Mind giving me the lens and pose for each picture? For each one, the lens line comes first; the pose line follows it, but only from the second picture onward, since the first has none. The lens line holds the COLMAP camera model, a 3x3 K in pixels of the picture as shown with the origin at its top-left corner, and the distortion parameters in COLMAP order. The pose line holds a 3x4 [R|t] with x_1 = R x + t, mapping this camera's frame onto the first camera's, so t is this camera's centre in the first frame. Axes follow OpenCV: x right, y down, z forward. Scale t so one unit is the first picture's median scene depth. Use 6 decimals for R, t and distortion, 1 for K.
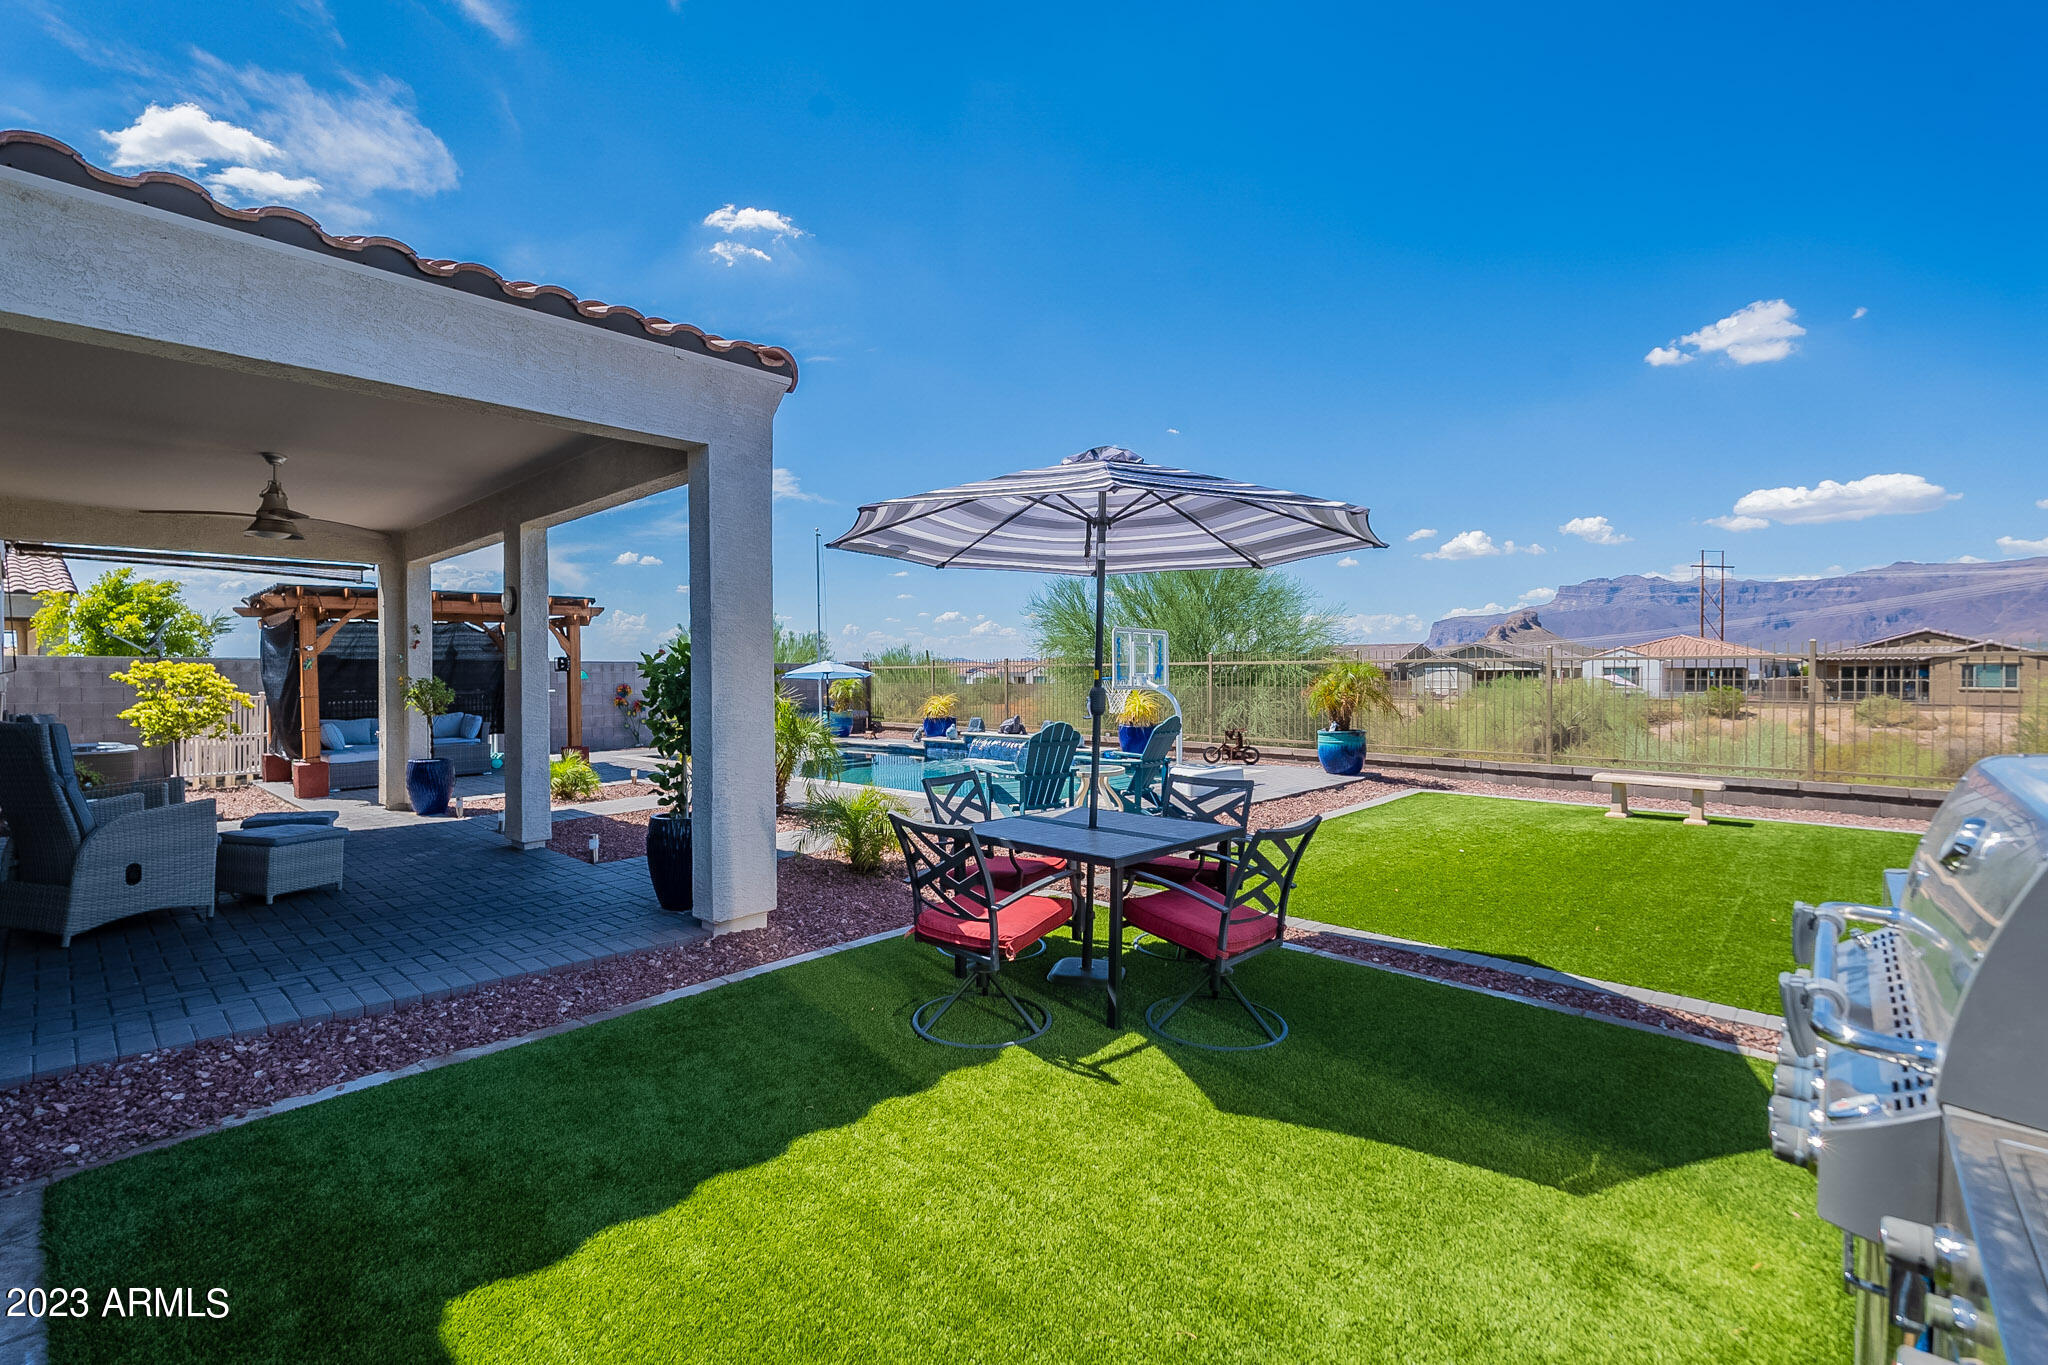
lens RADIAL K [[890.8, 0, 1024.0], [0, 890.8, 682.5], [0, 0, 1]] dist [0.012797, -0.000489]
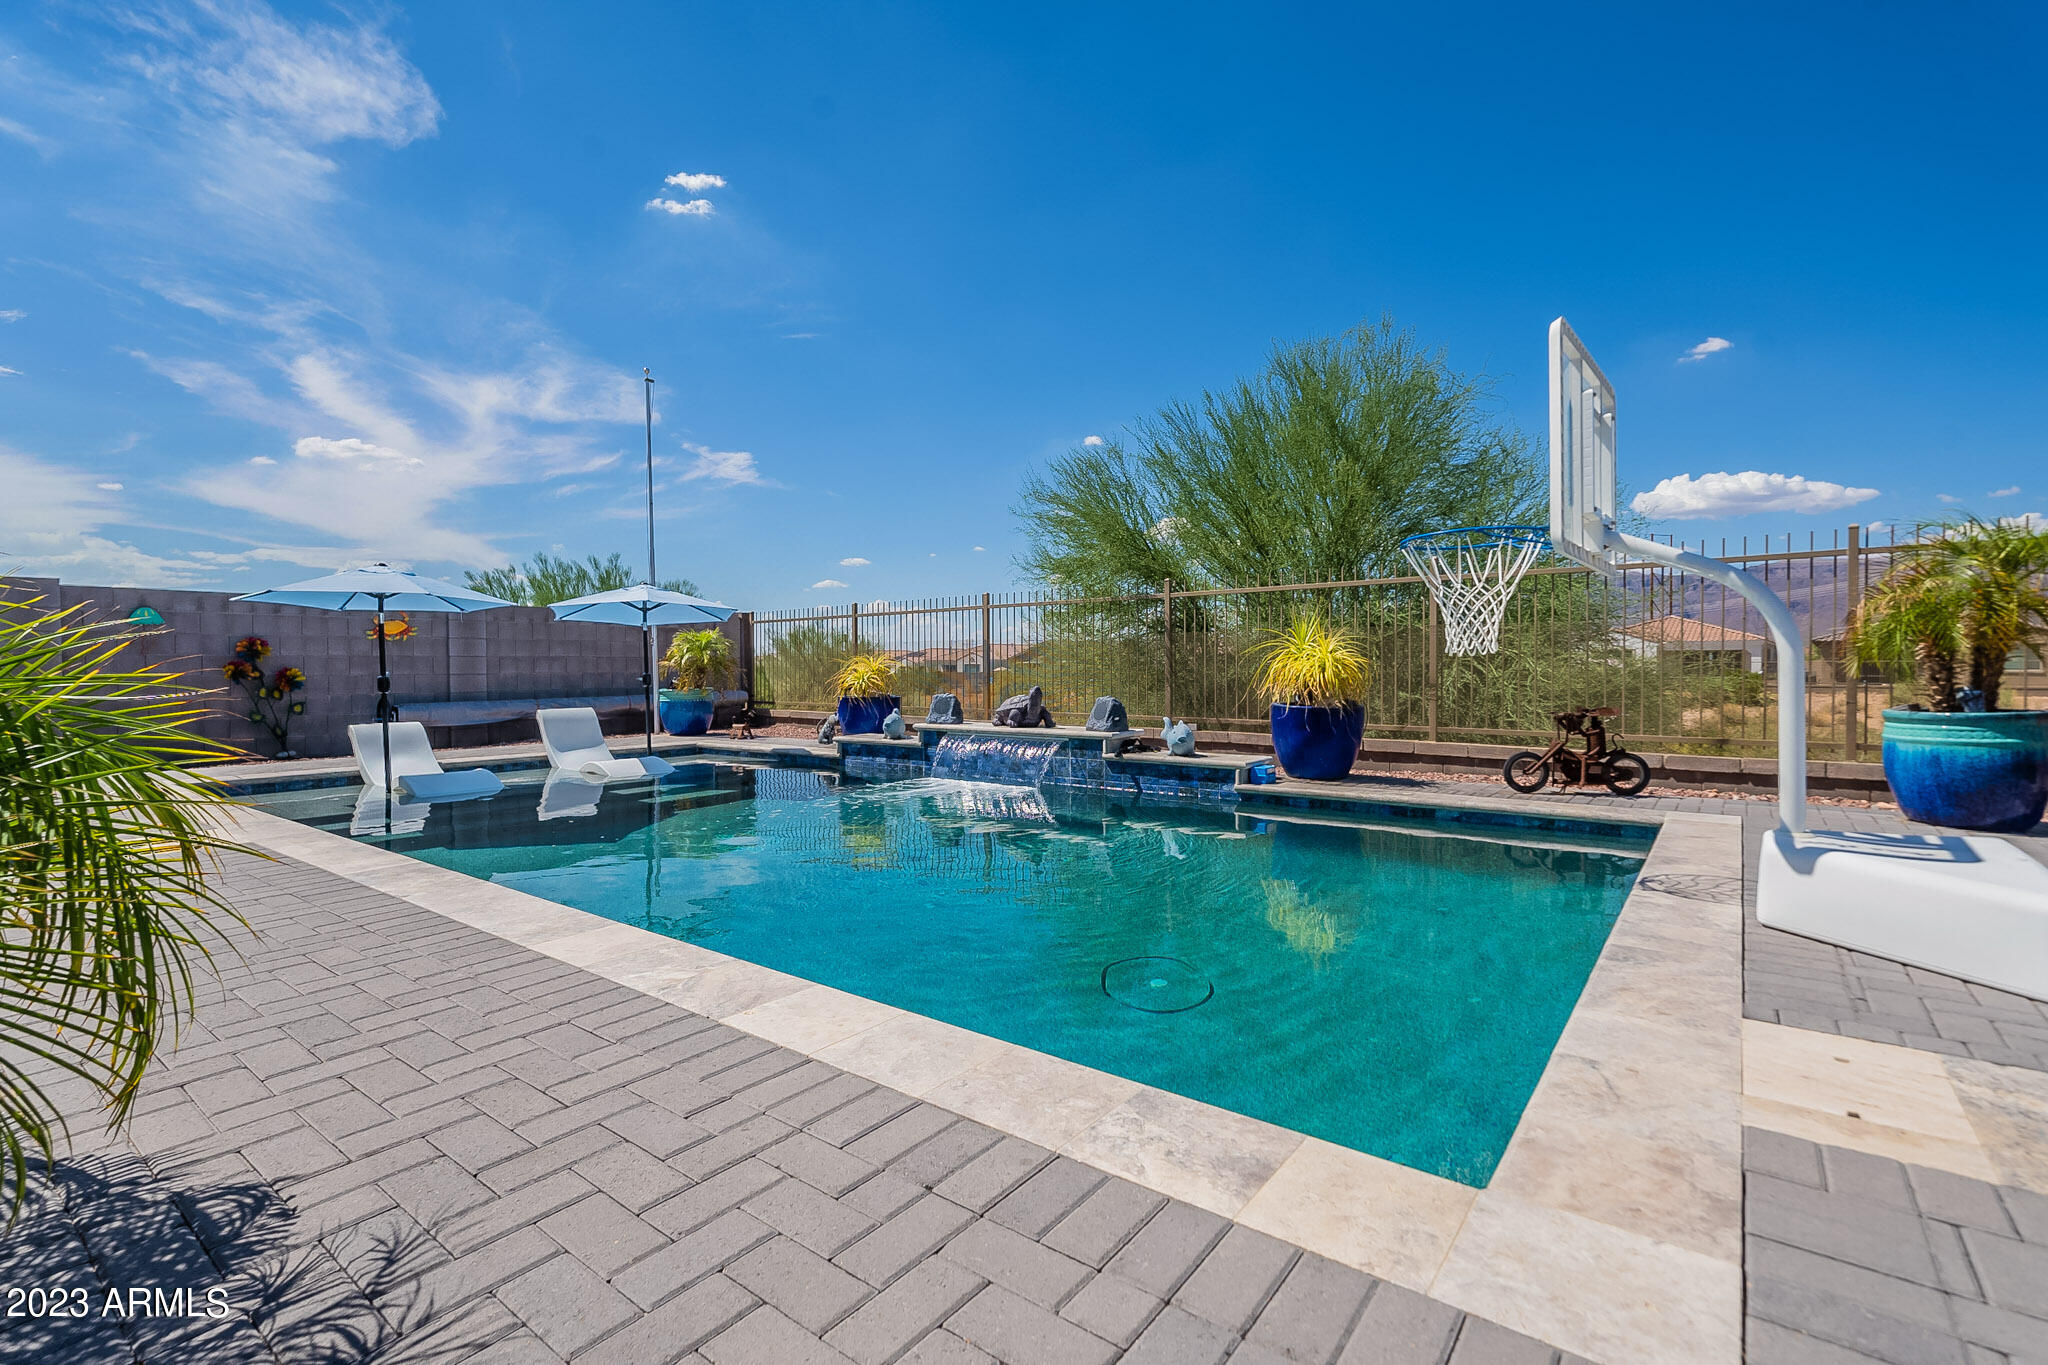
lens RADIAL K [[935.3, 0, 1021.3], [0, 935.3, 709.0], [0, 0, 1]] dist [0.000322, -0.001010]
pose [[0.997242, -0.010315, -0.073494, 0.032043], [0.012395, 0.999534, 0.027903, 0.032451], [0.073172, -0.028737, 0.996905, 0.466154]]
